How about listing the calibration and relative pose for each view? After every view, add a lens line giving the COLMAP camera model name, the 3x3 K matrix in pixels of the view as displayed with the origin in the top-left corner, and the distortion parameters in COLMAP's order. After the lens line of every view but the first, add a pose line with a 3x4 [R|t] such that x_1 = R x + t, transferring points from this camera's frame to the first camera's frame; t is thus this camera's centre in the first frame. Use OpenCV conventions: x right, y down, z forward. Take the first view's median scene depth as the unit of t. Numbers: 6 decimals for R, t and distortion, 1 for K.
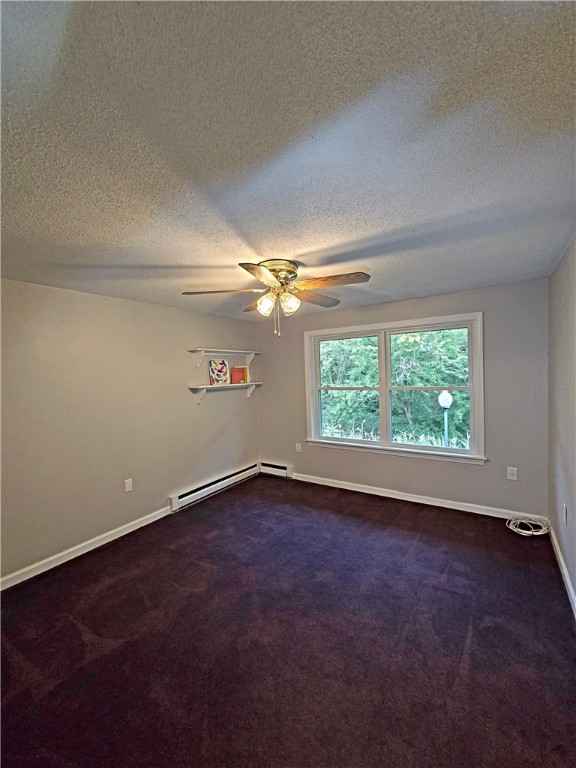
lens RADIAL K [[318.5, 0, 292.2], [0, 318.5, 384.6], [0, 0, 1]] dist [-0.000986, 0.000142]
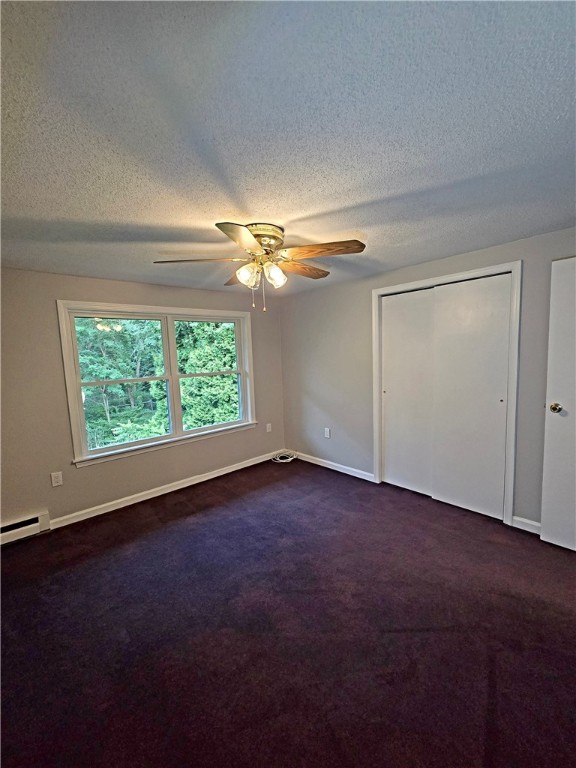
lens RADIAL K [[318.5, 0, 292.2], [0, 318.5, 384.6], [0, 0, 1]] dist [-0.000986, 0.000142]
pose [[0.248645, -0.067022, 0.966273, -0.659344], [0.076149, 0.995868, 0.049480, 0.018129], [-0.965597, 0.061278, 0.252721, 0.503438]]
